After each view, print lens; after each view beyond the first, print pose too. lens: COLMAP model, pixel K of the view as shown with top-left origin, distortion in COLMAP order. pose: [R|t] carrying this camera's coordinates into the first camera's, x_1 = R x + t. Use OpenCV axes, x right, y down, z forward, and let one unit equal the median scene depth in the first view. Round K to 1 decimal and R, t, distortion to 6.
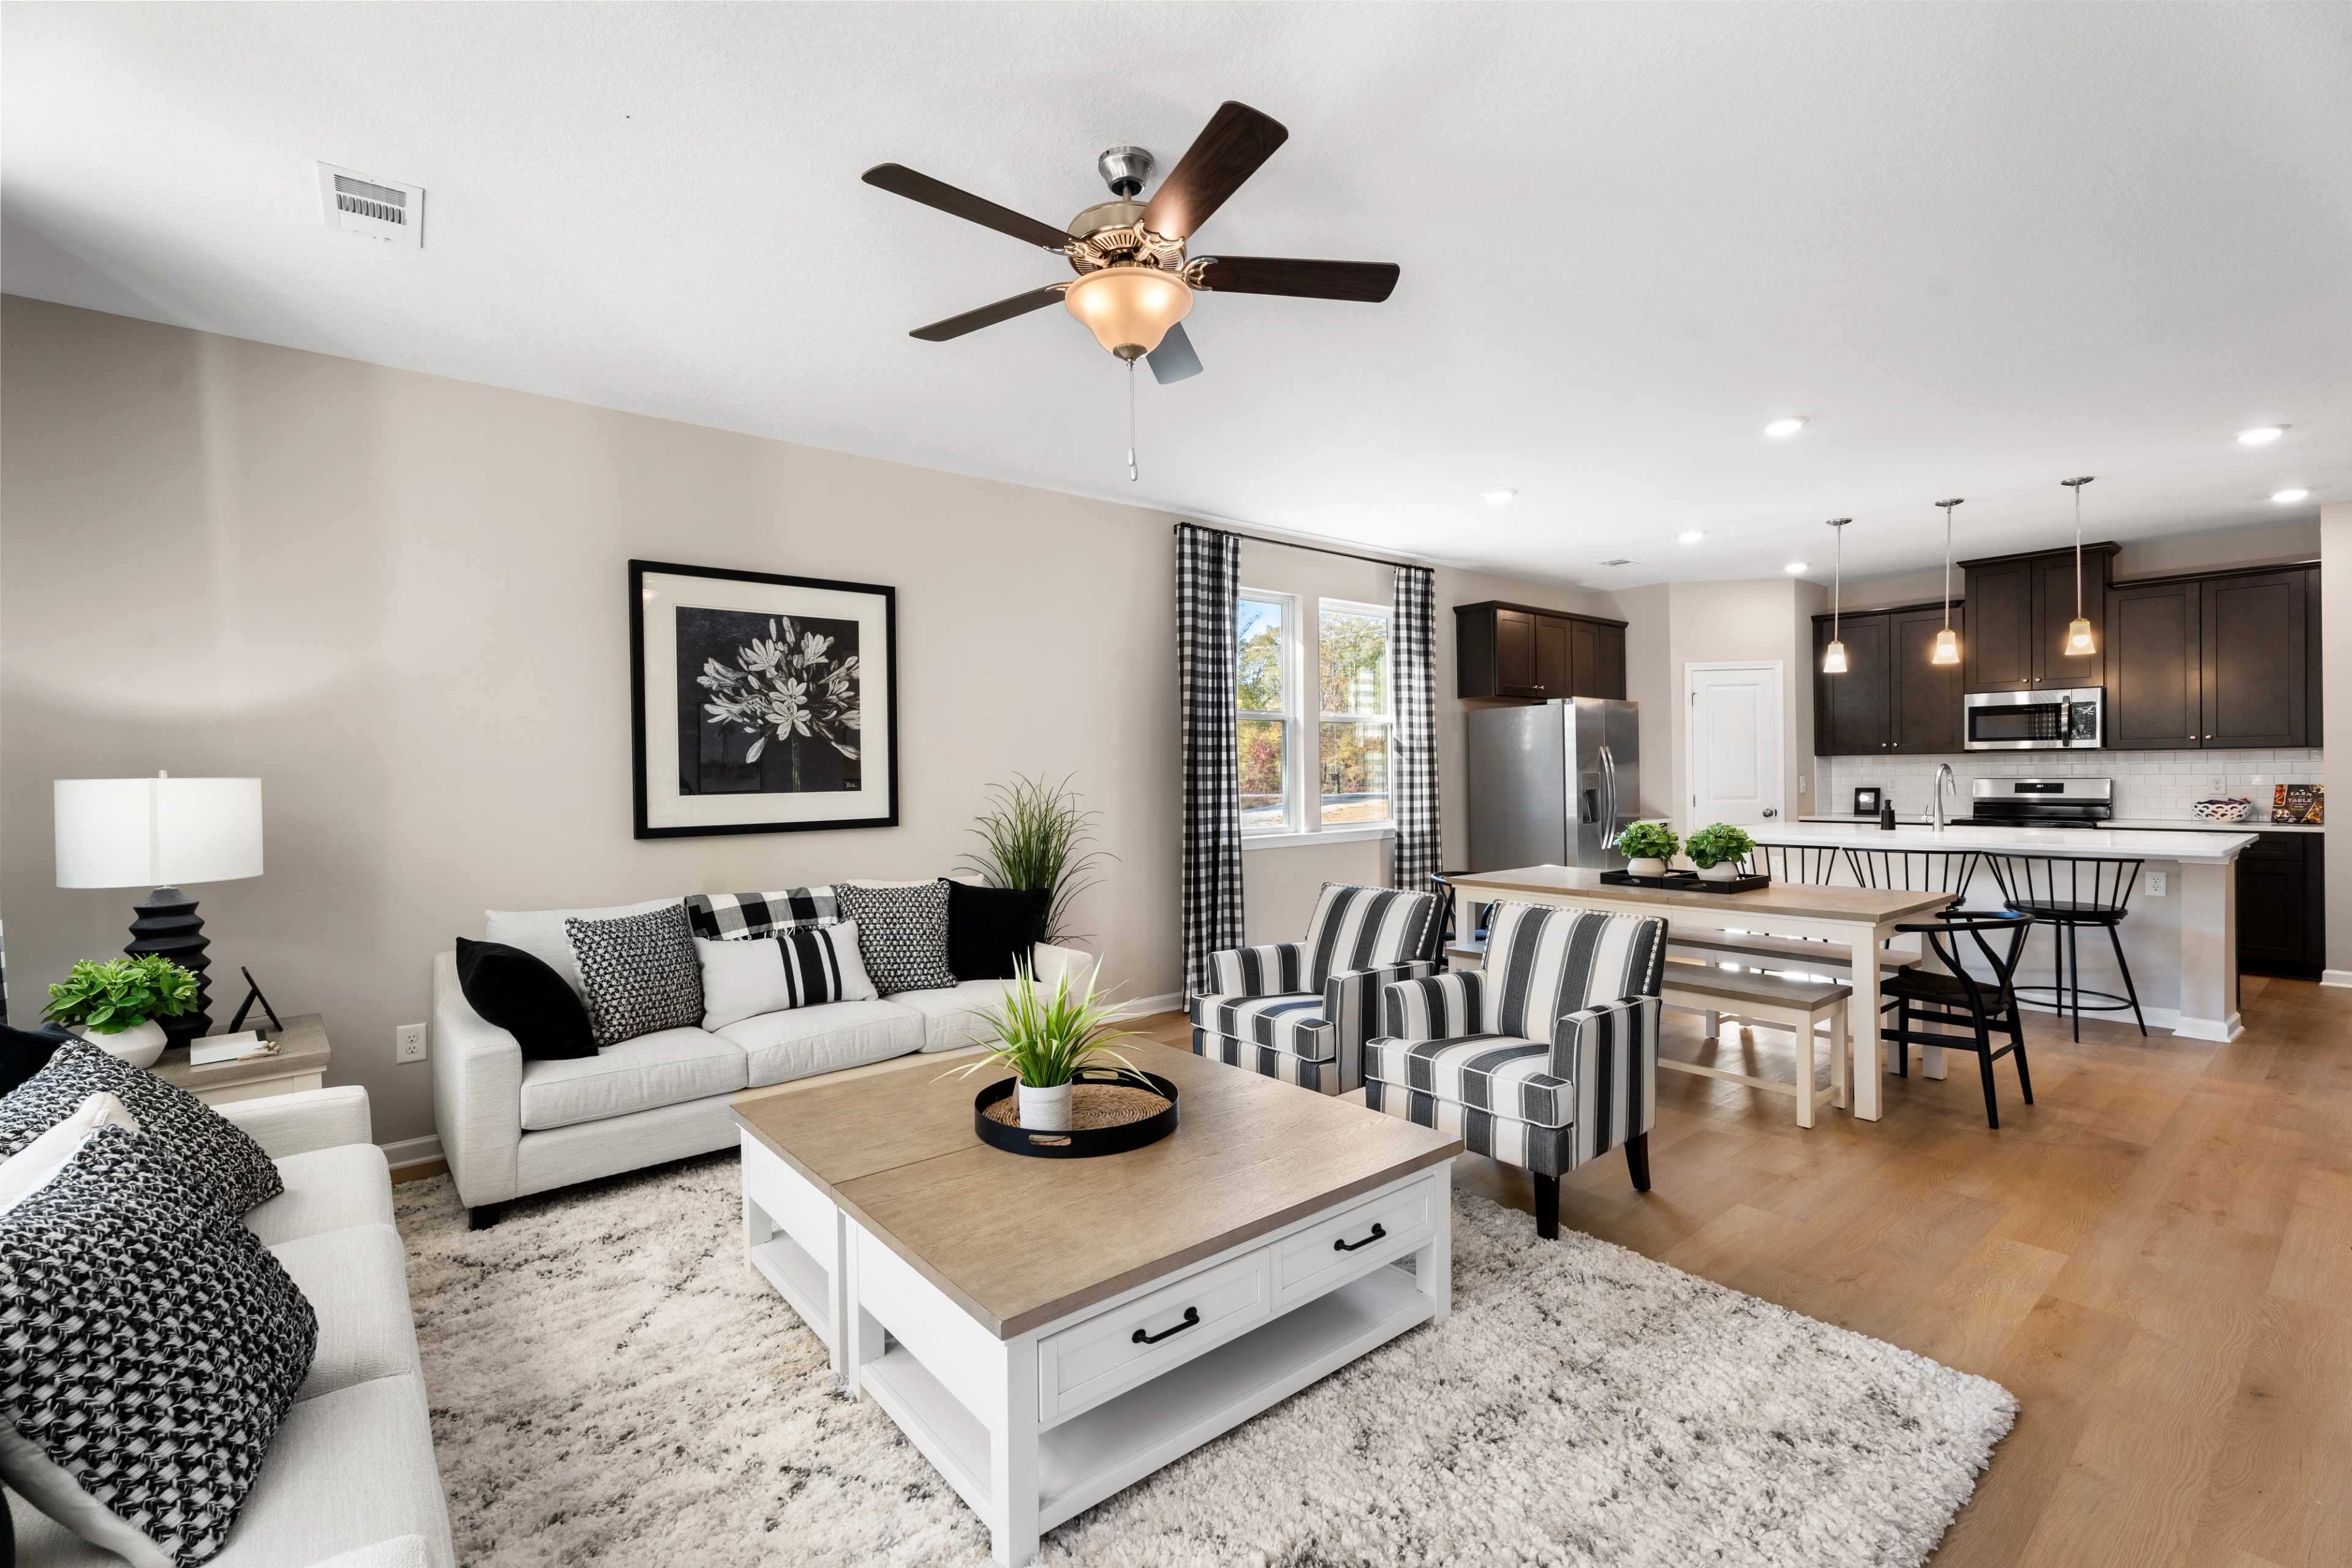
lens RADIAL K [[1035.3, 0, 1166.8], [0, 1035.3, 779.7], [0, 0, 1]] dist [-0.000755, 0.001226]
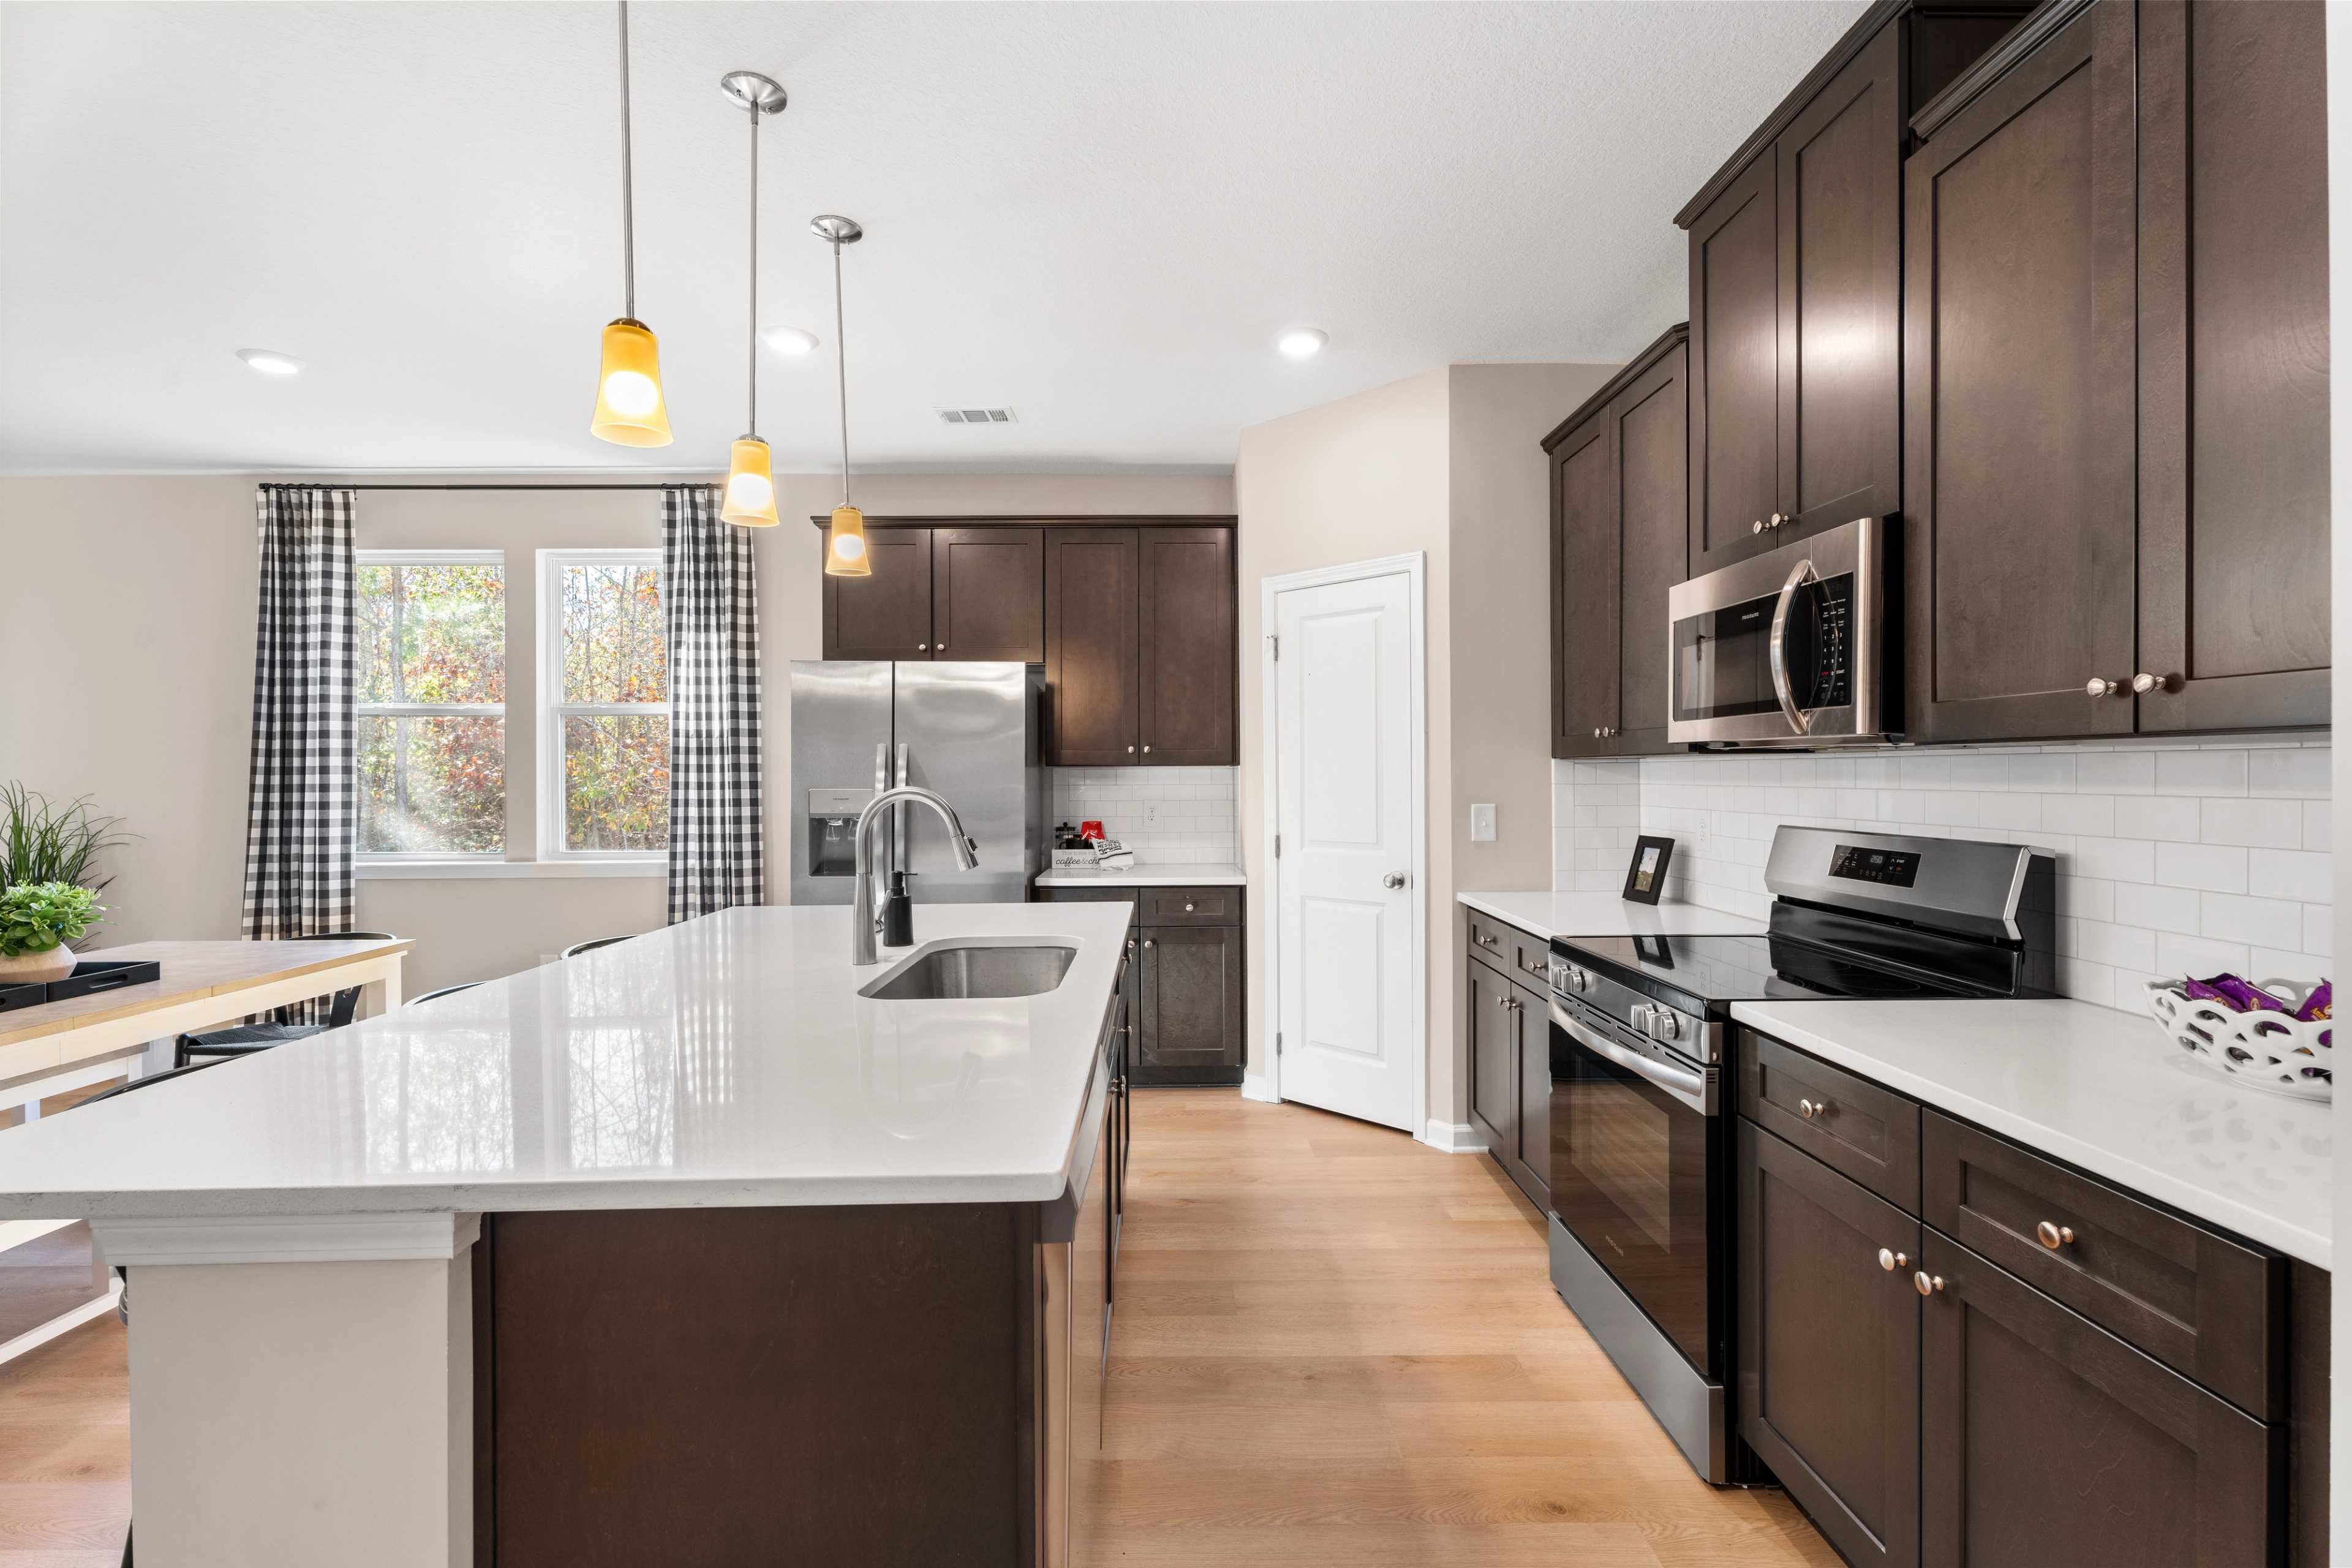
lens RADIAL K [[1035.3, 0, 1174.6], [0, 1035.3, 775.7], [0, 0, 1]] dist [-0.000755, 0.001226]
pose [[0.778081, 0.011636, -0.628056, 1.144129], [-0.011998, 0.999921, 0.003662, -0.023194], [0.628049, 0.004686, 0.778160, 0.822684]]
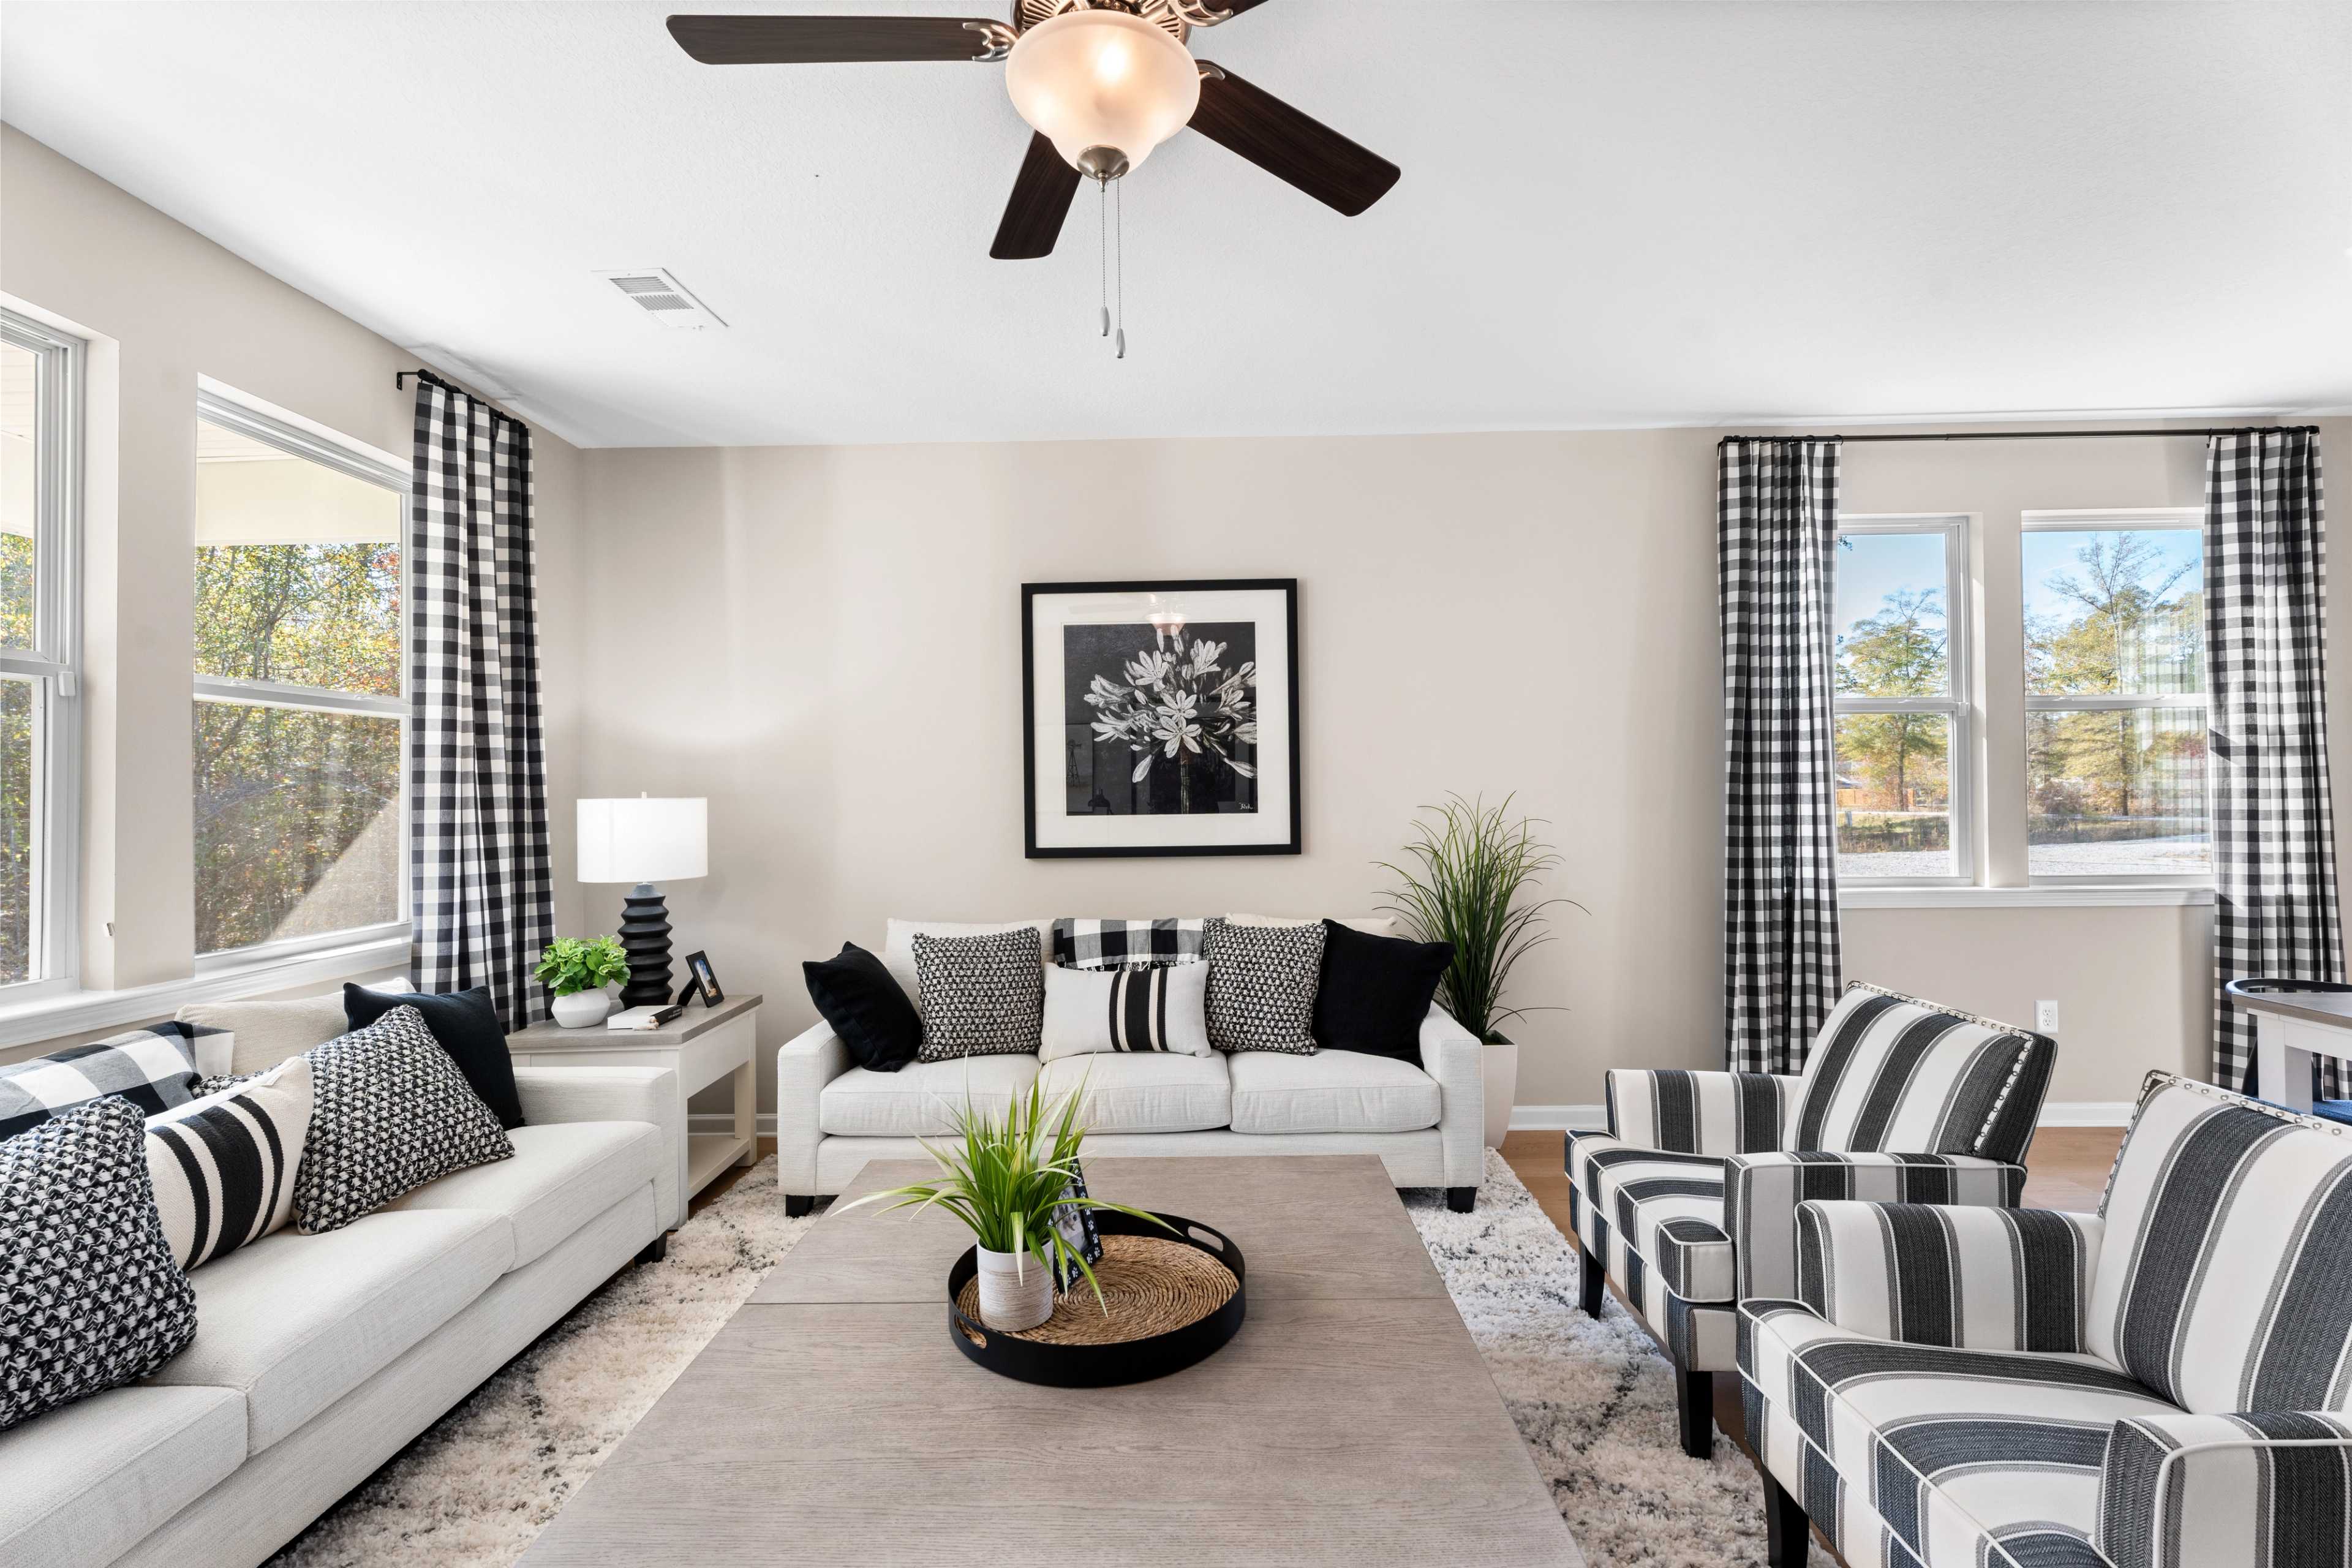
lens RADIAL K [[1035.3, 0, 1170.7], [0, 1035.3, 776.5], [0, 0, 1]] dist [-0.000755, 0.001226]
pose [[0.766278, -0.007390, -0.642467, 0.178781], [-0.003687, 0.999867, -0.015898, -0.005056], [0.642499, 0.014551, 0.766149, 0.225369]]
